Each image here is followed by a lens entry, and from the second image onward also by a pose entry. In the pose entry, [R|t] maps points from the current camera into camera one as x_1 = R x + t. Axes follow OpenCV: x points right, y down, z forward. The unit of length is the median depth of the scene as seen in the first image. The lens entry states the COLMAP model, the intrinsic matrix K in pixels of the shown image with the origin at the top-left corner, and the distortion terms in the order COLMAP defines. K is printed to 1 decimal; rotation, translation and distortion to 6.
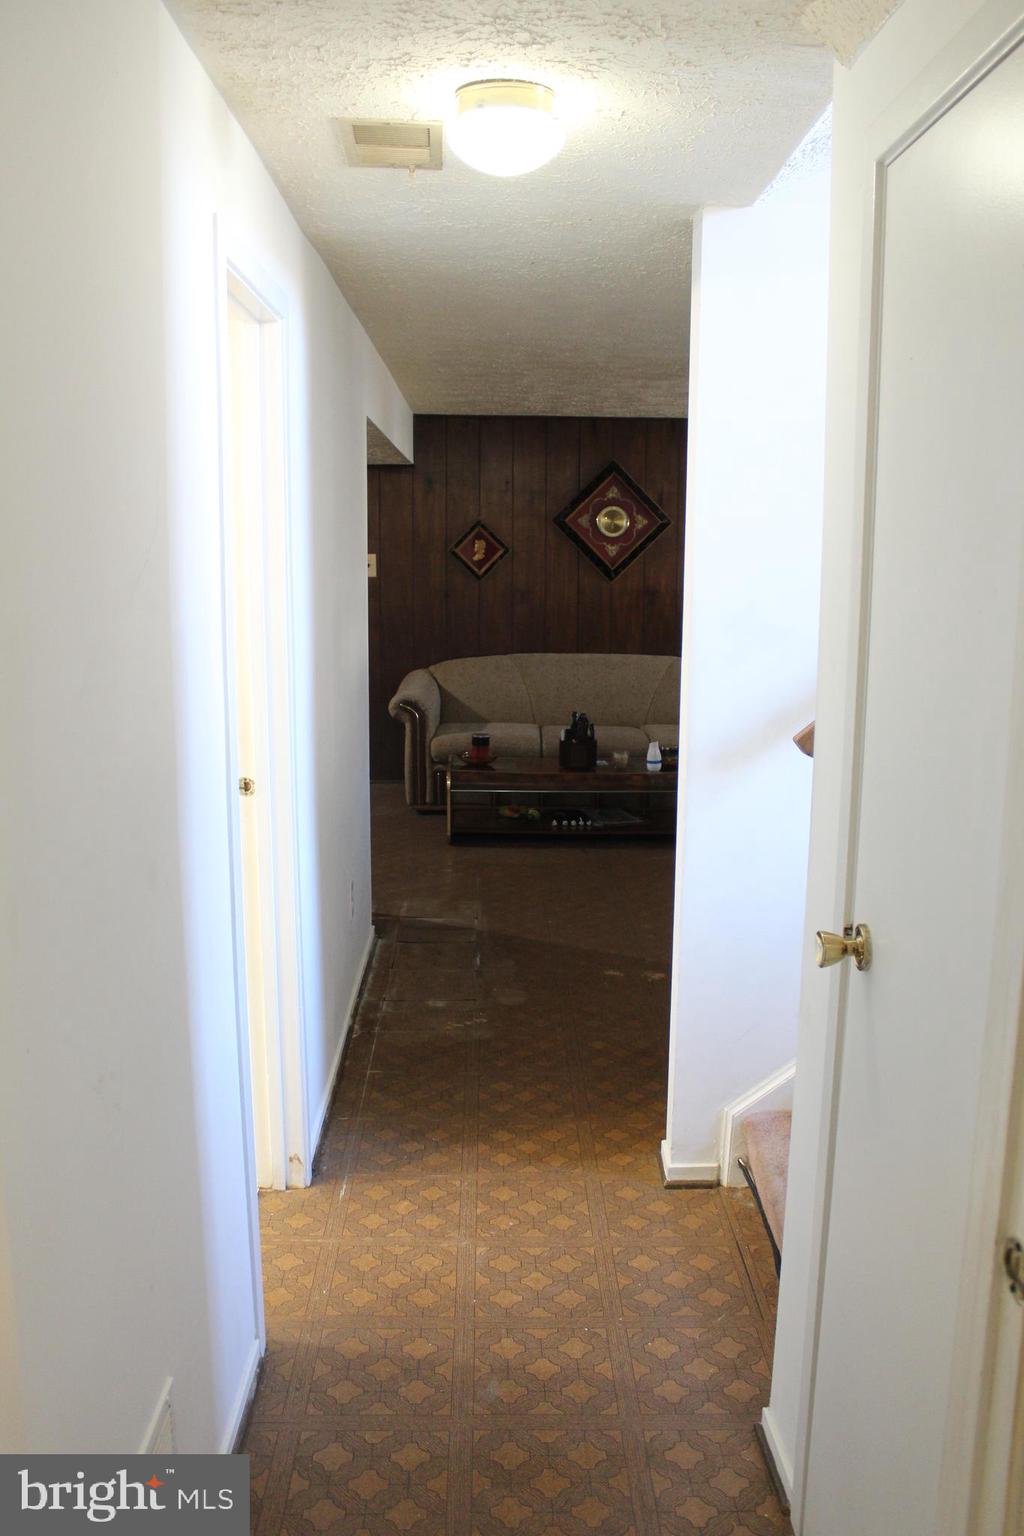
lens RADIAL K [[1252.1, 0, 512.0], [0, 1252.1, 768.0], [0, 0, 1]] dist [-0.173845, 0.132274]
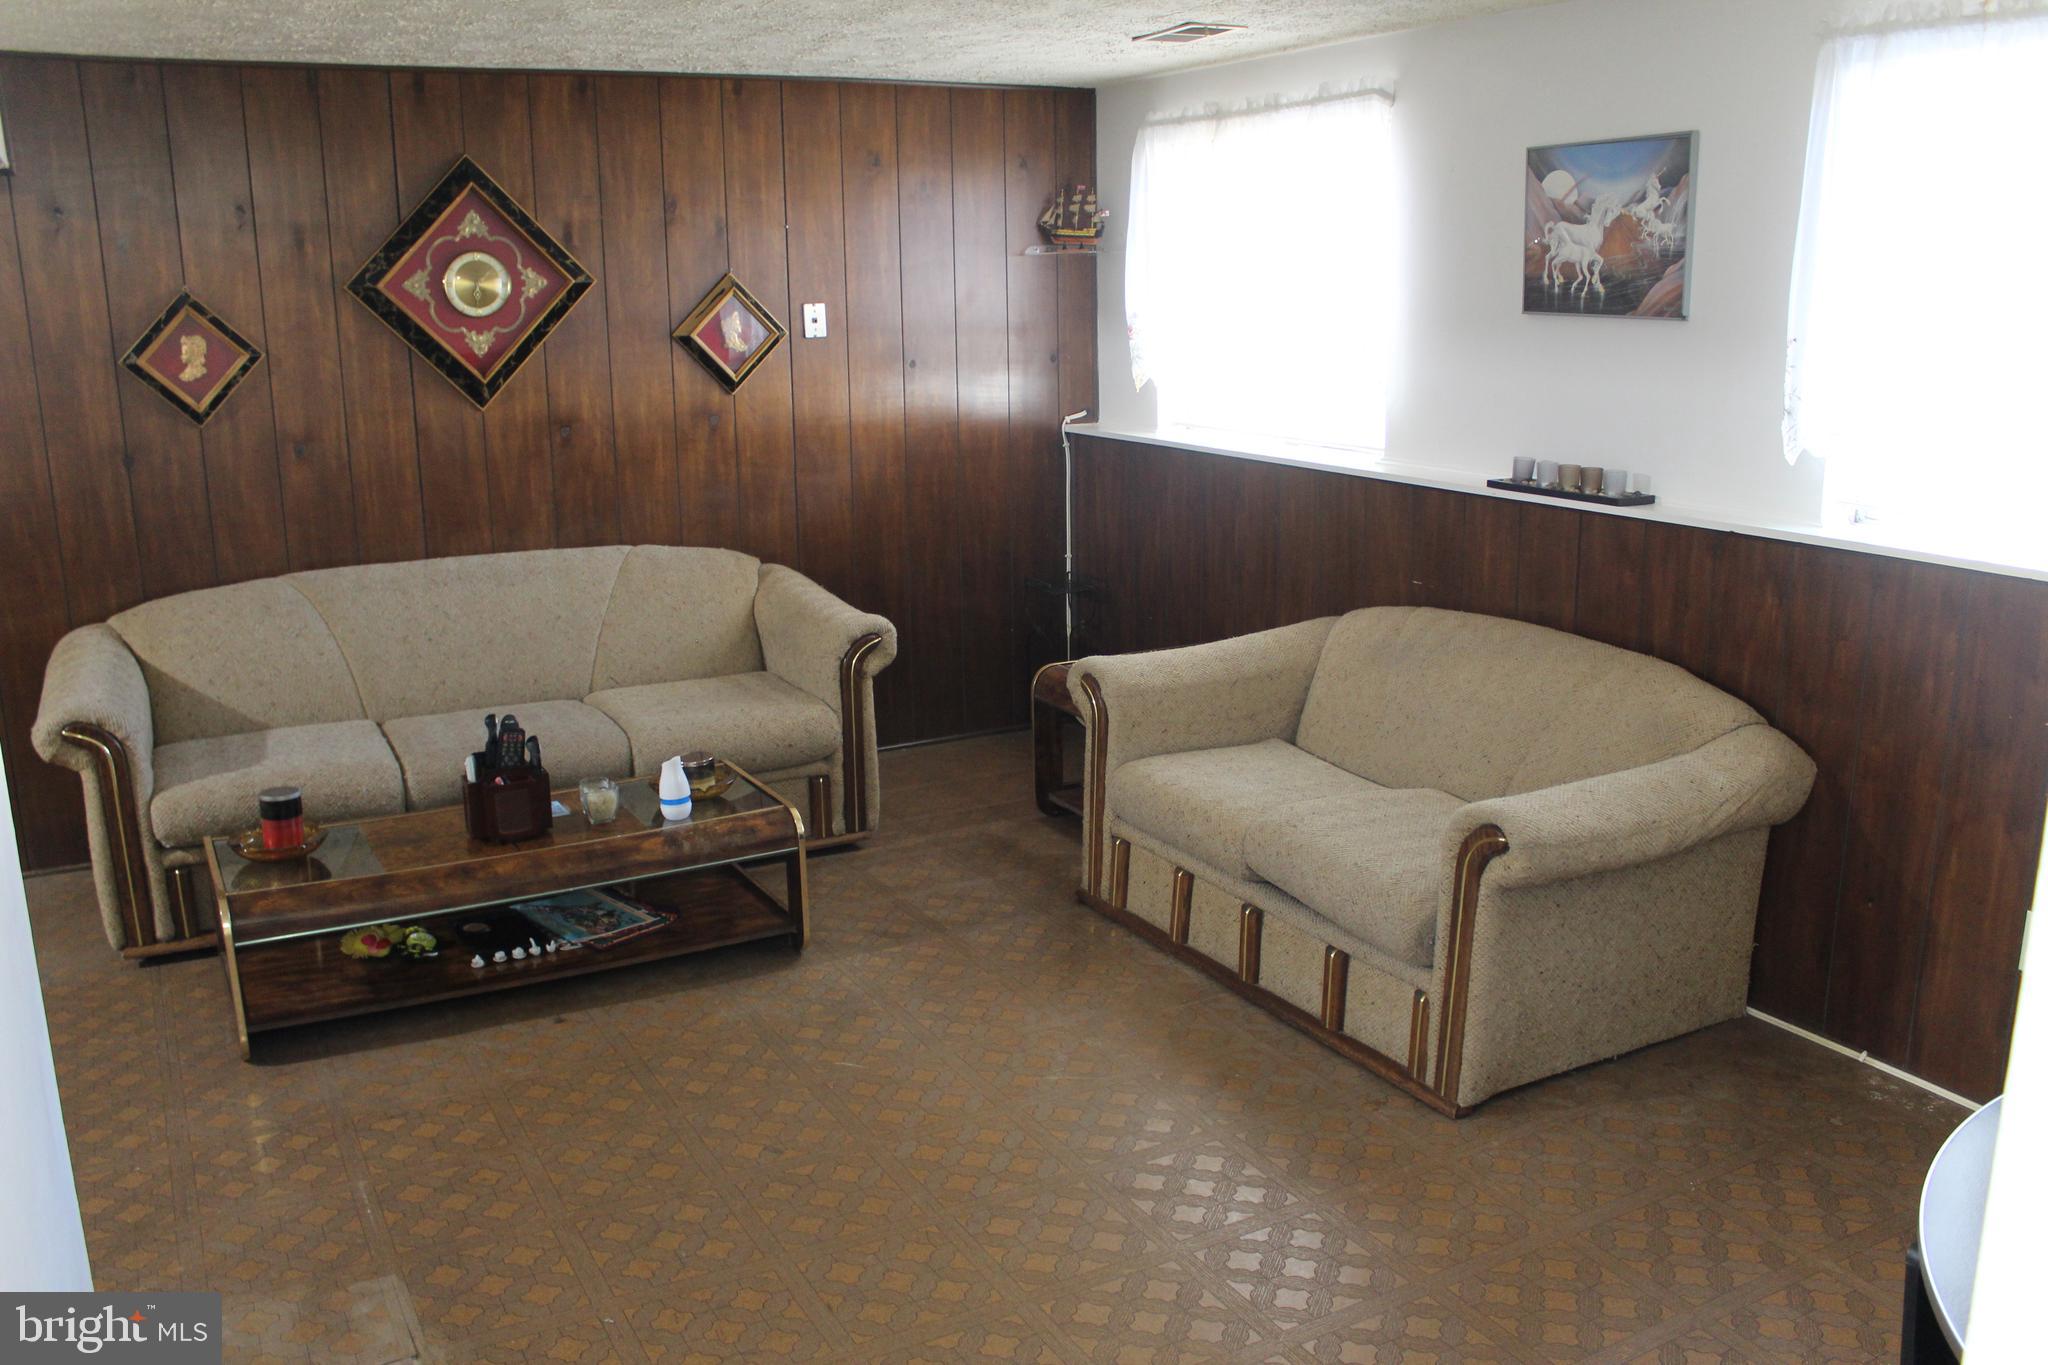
lens RADIAL K [[1669.5, 0, 1024.0], [0, 1669.5, 682.5], [0, 0, 1]] dist [-0.173845, 0.132274]
pose [[0.879031, -0.127816, 0.459313, -0.043819], [0.101726, 0.991491, 0.081226, -0.072638], [-0.465787, -0.024676, 0.884553, 0.327748]]
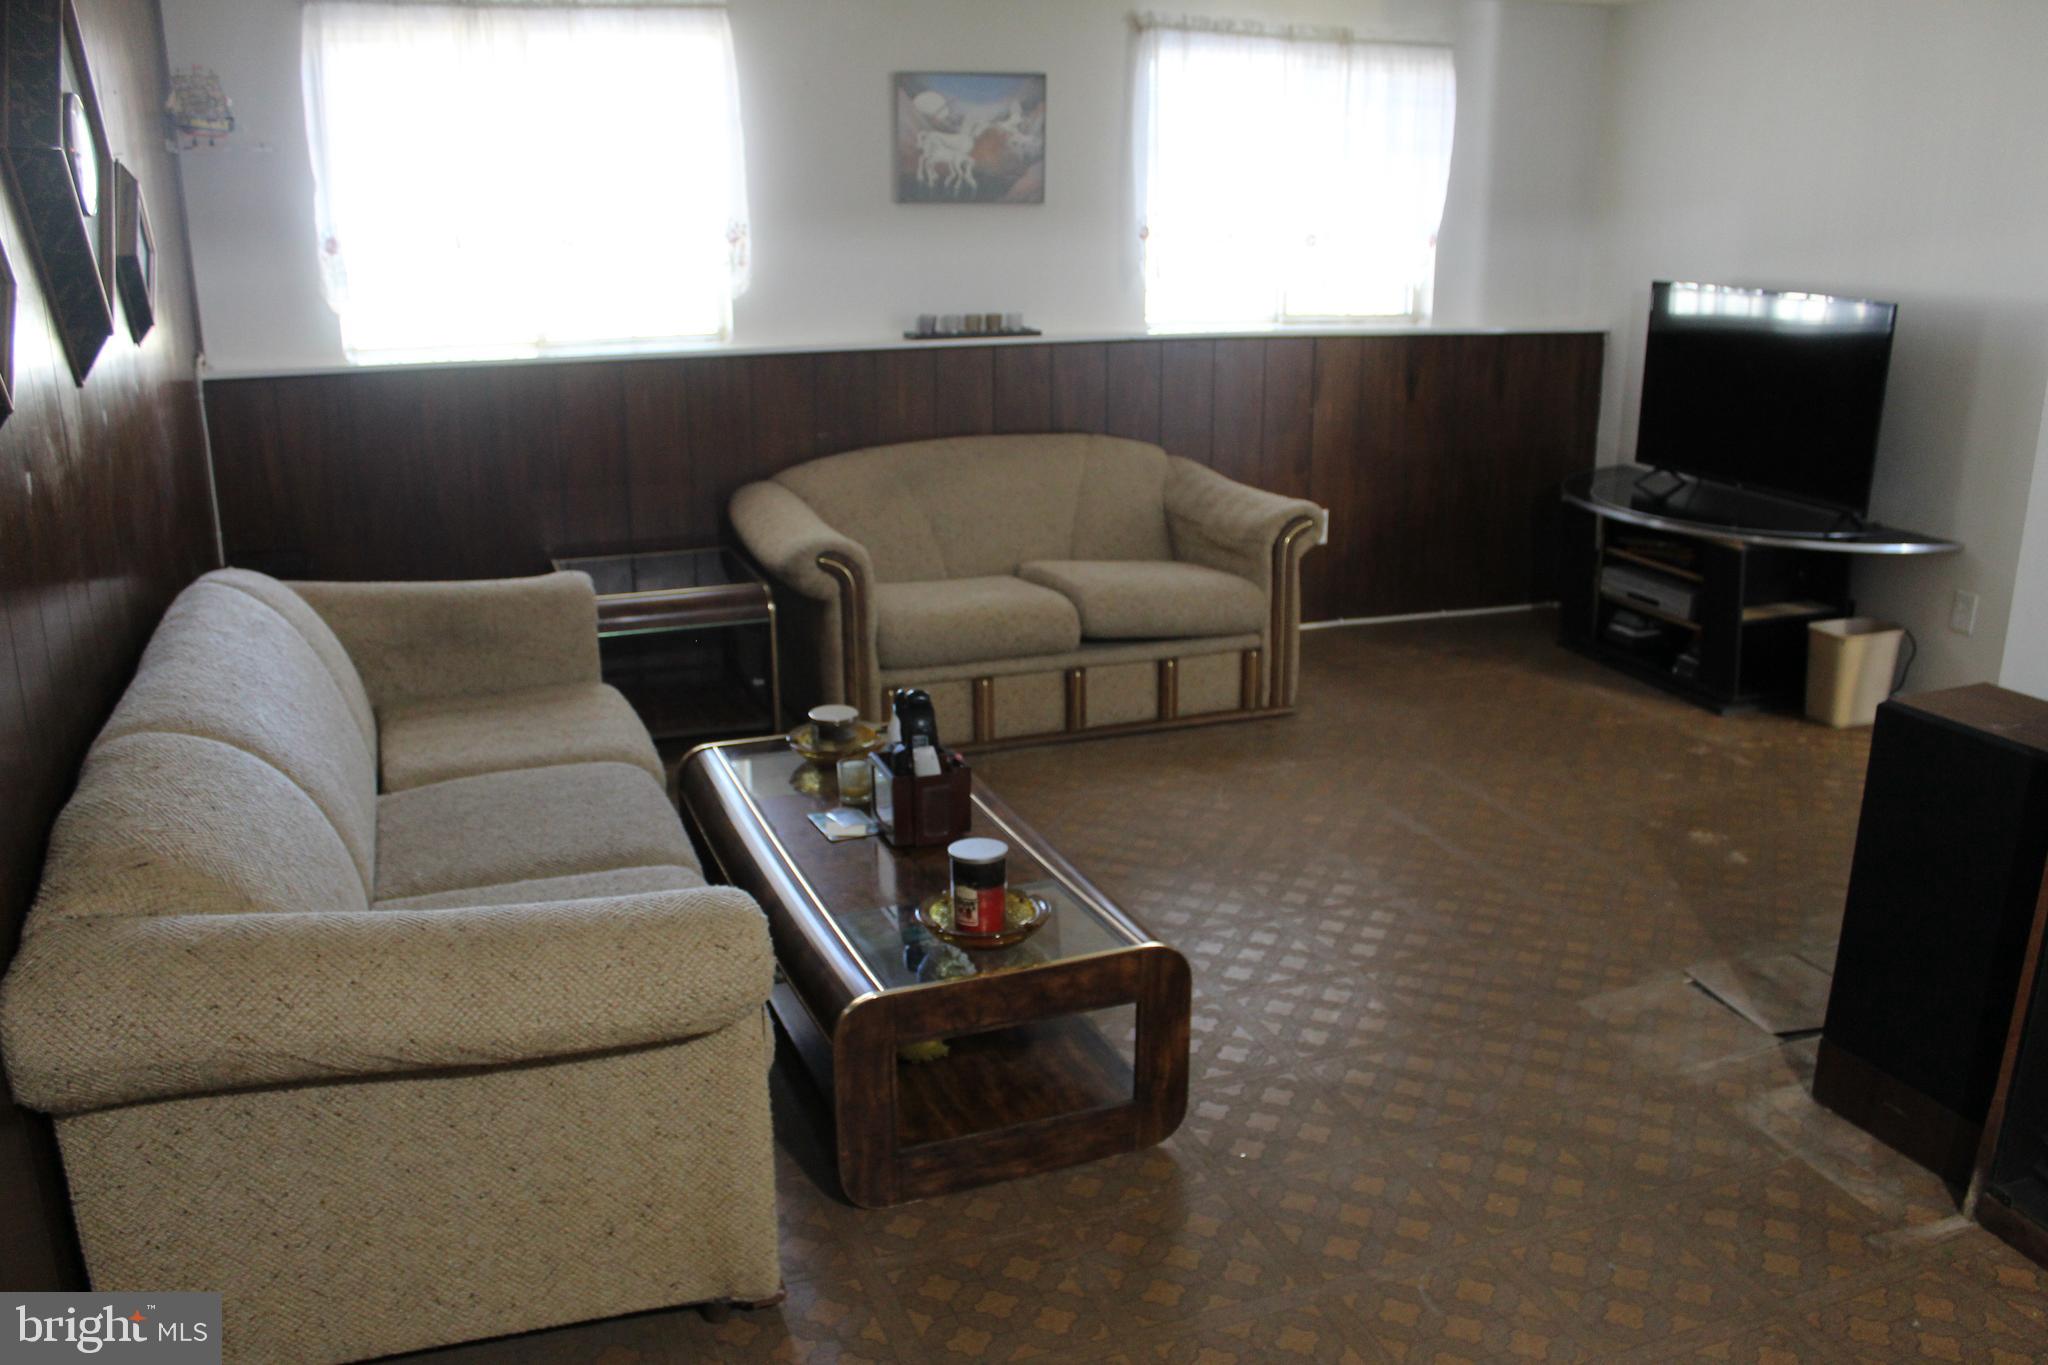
lens RADIAL K [[1669.5, 0, 1024.0], [0, 1669.5, 682.5], [0, 0, 1]] dist [-0.173845, 0.132274]
pose [[-0.344455, -0.283289, 0.895041, -0.348341], [0.160075, 0.921701, 0.353332, -0.190026], [-0.925055, 0.264981, -0.272137, 0.962132]]
